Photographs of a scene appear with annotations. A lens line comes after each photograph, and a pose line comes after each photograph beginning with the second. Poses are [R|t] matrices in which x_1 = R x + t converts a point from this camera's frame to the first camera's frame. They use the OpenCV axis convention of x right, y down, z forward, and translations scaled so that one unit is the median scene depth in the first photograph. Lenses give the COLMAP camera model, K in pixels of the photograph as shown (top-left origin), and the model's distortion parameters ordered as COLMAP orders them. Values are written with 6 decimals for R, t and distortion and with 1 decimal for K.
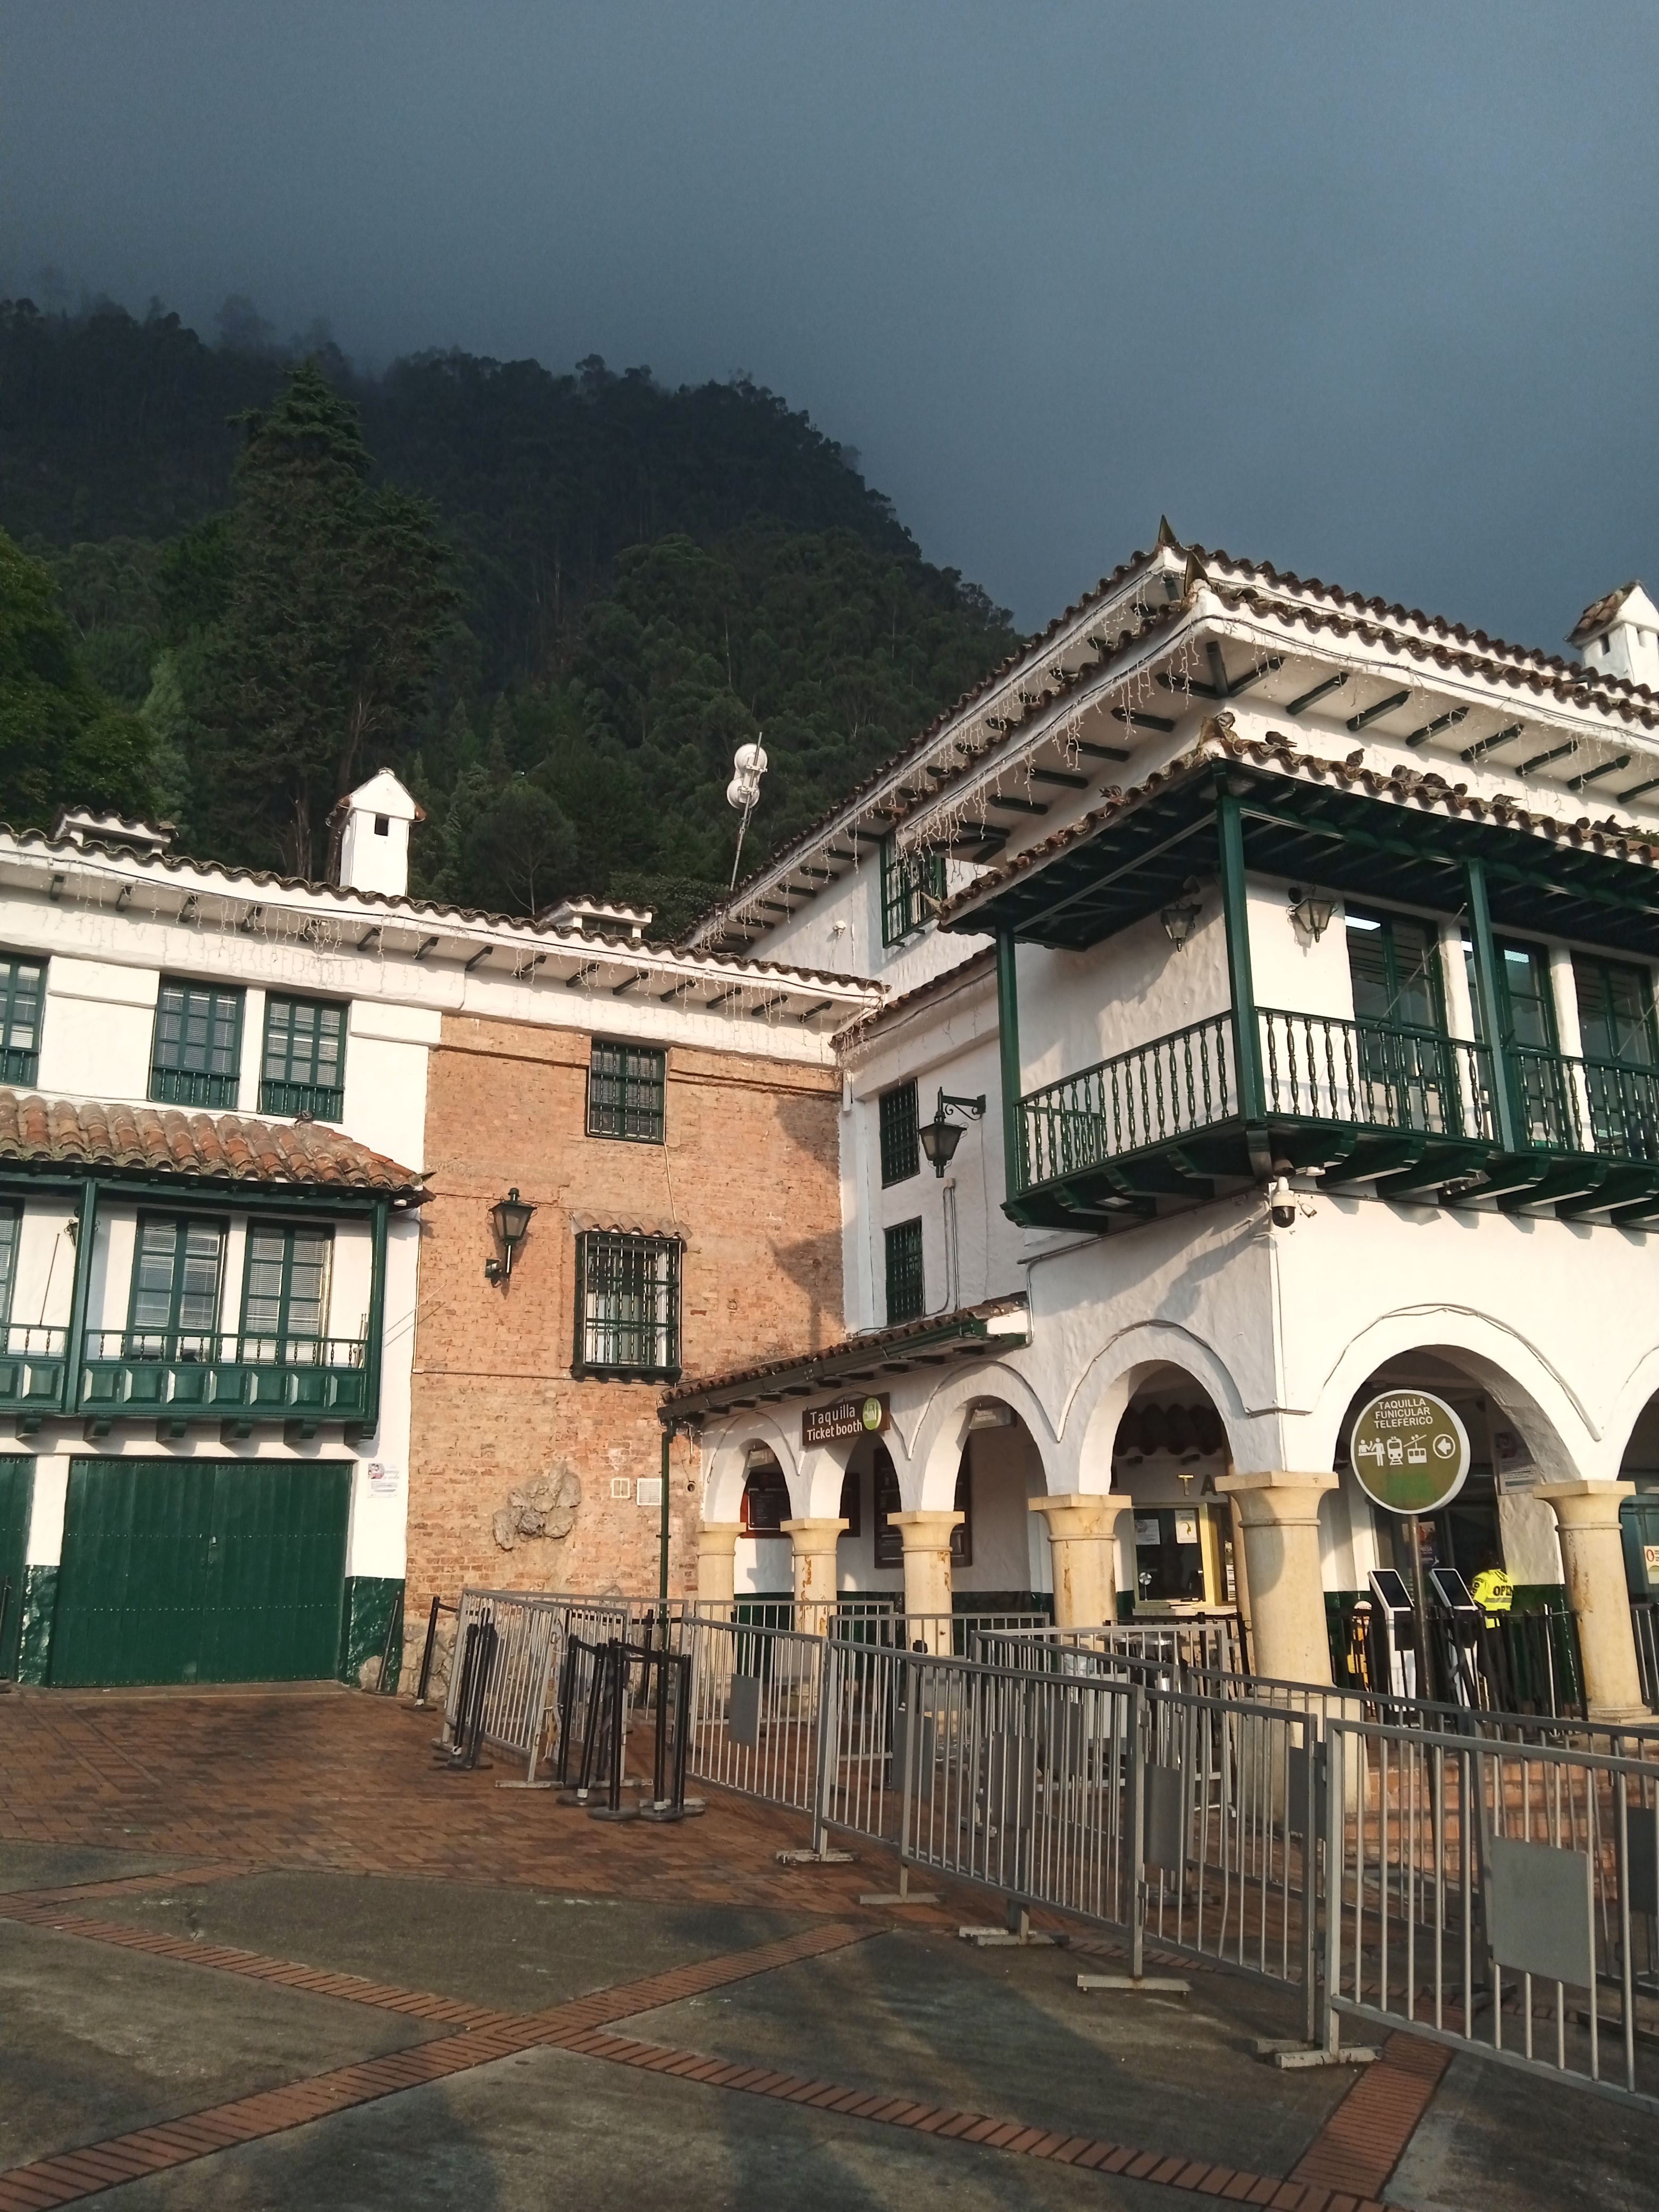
lens RADIAL K [[1790.9, 0, 847.9], [0, 1790.9, 1099.9], [0, 0, 1]] dist [0.095553, -0.164618]
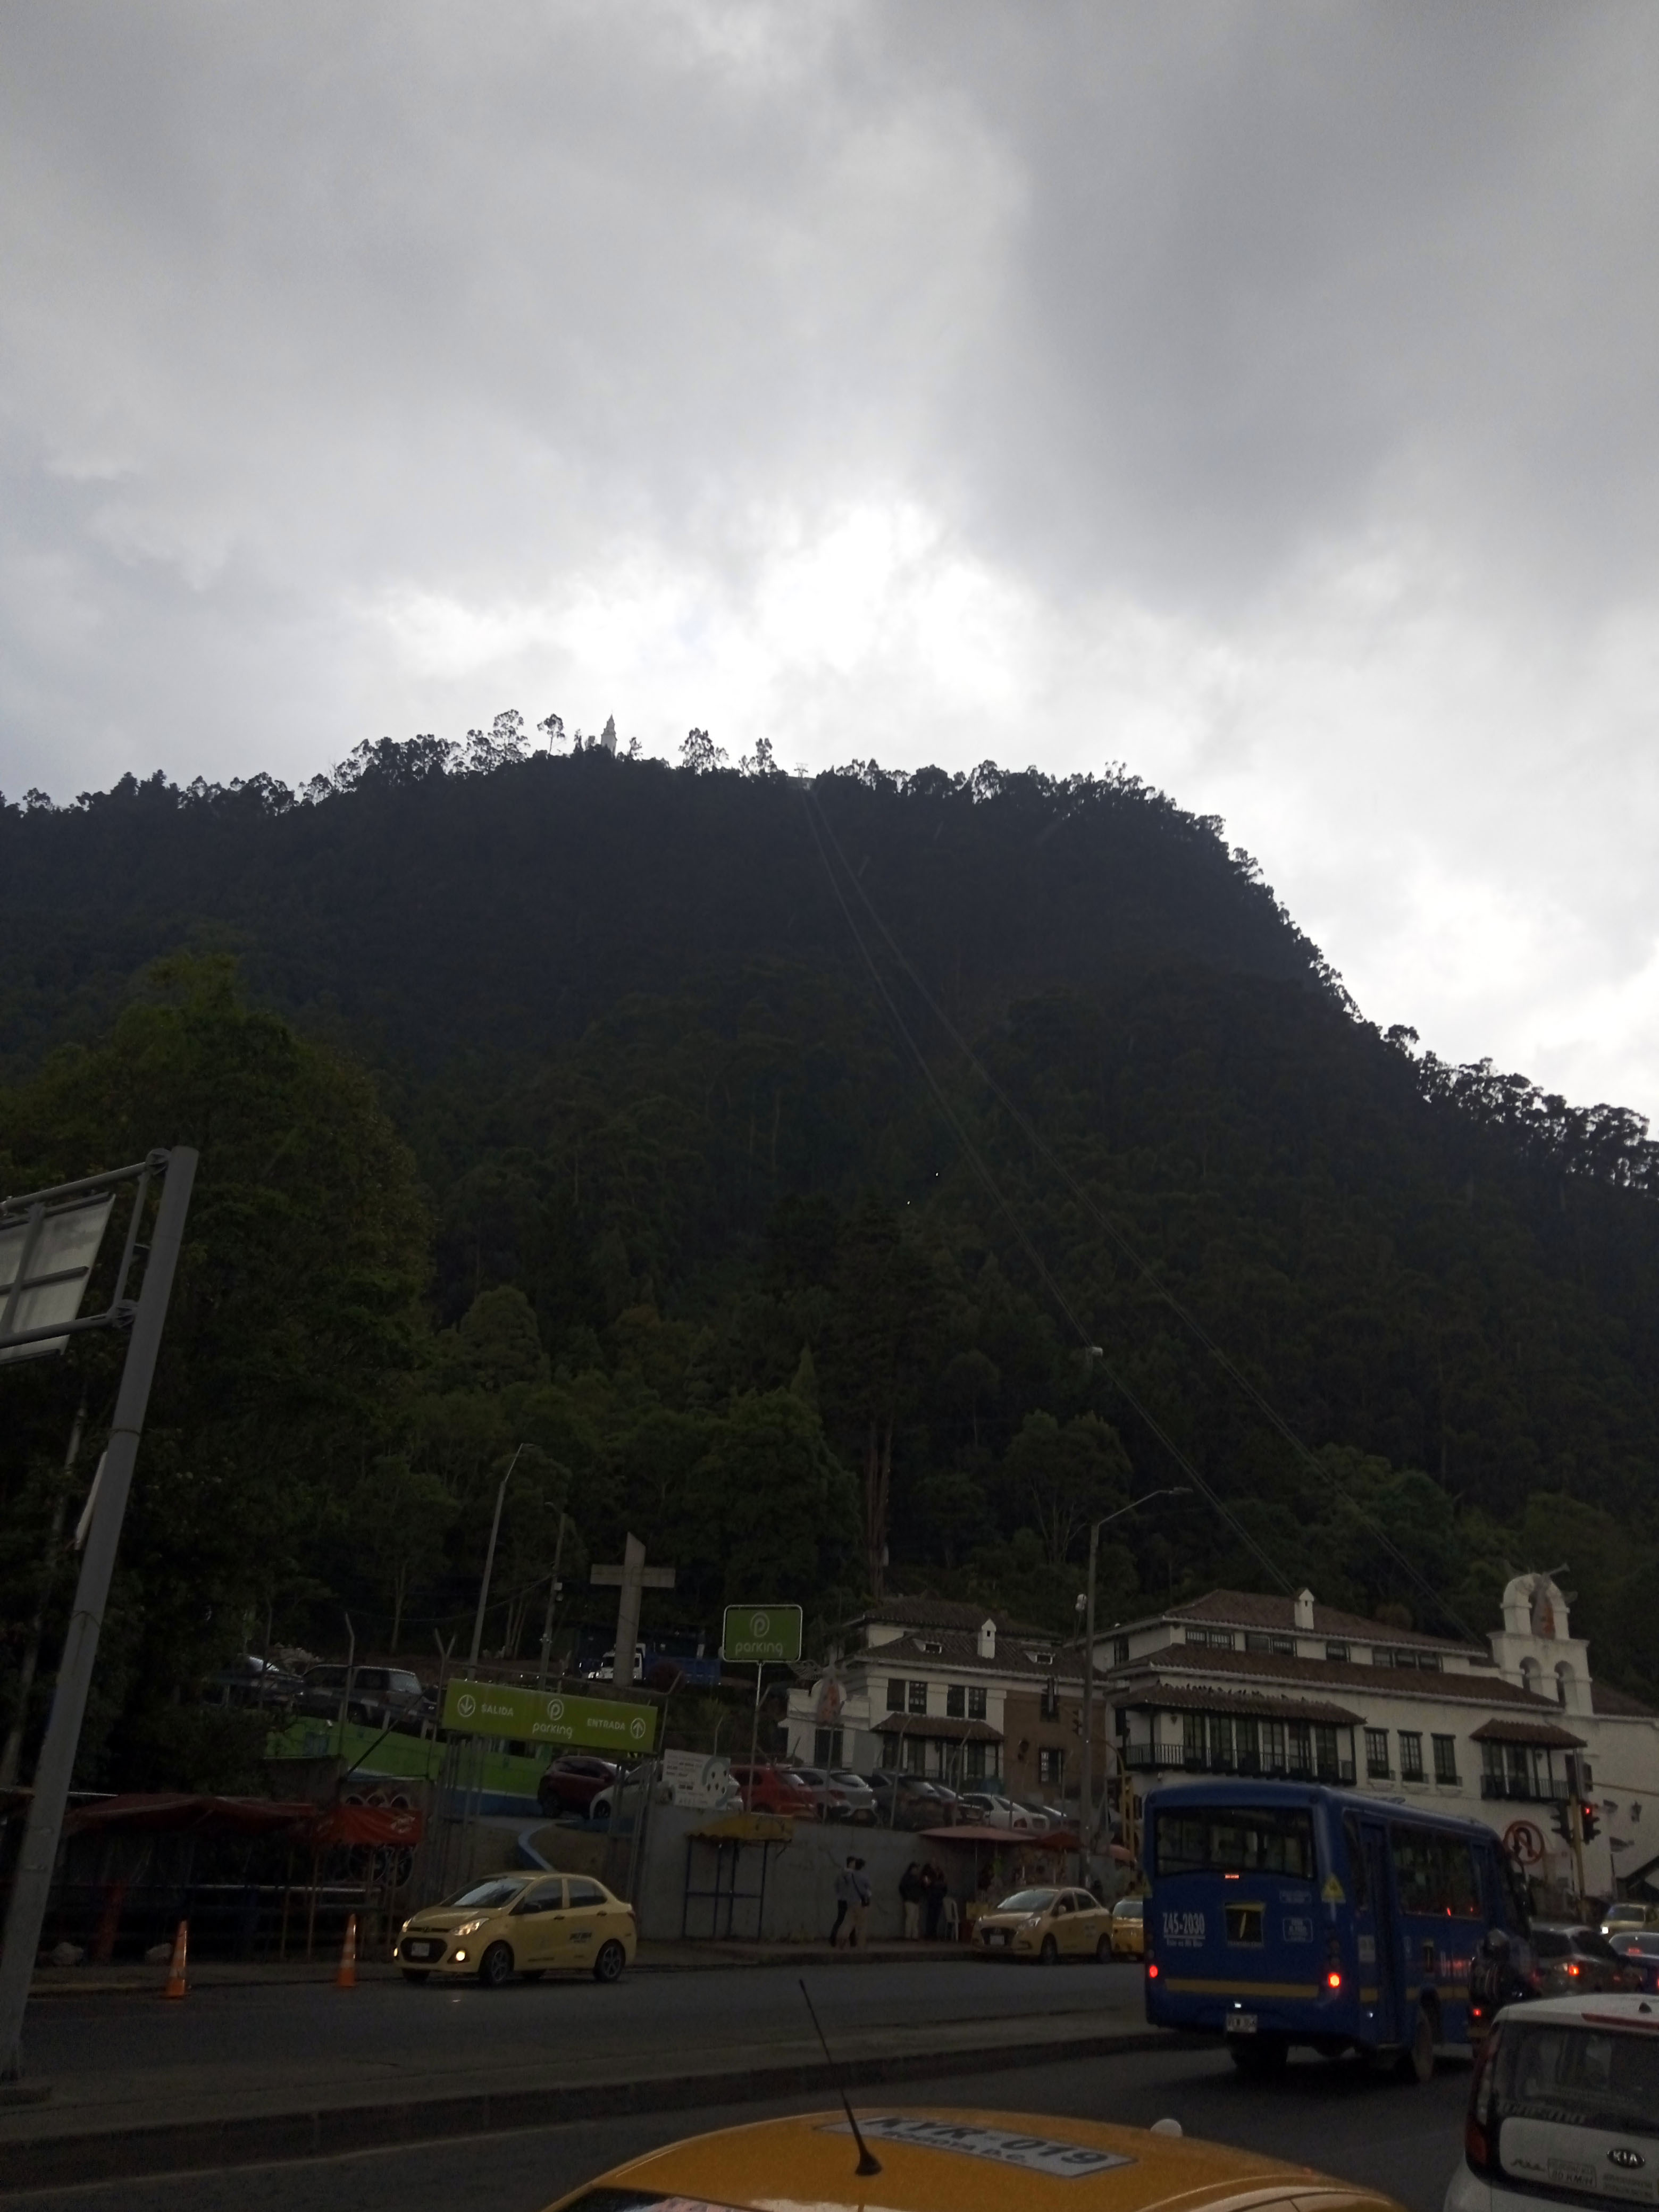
lens RADIAL K [[1771.2, 0, 824.7], [0, 1771.2, 1088.8], [0, 0, 1]] dist [0.066431, -0.001914]
pose [[0.974079, -0.026010, -0.224707, 0.375023], [-0.009185, 0.988001, -0.154176, -0.882687], [0.226021, 0.152244, 0.962152, -3.722682]]
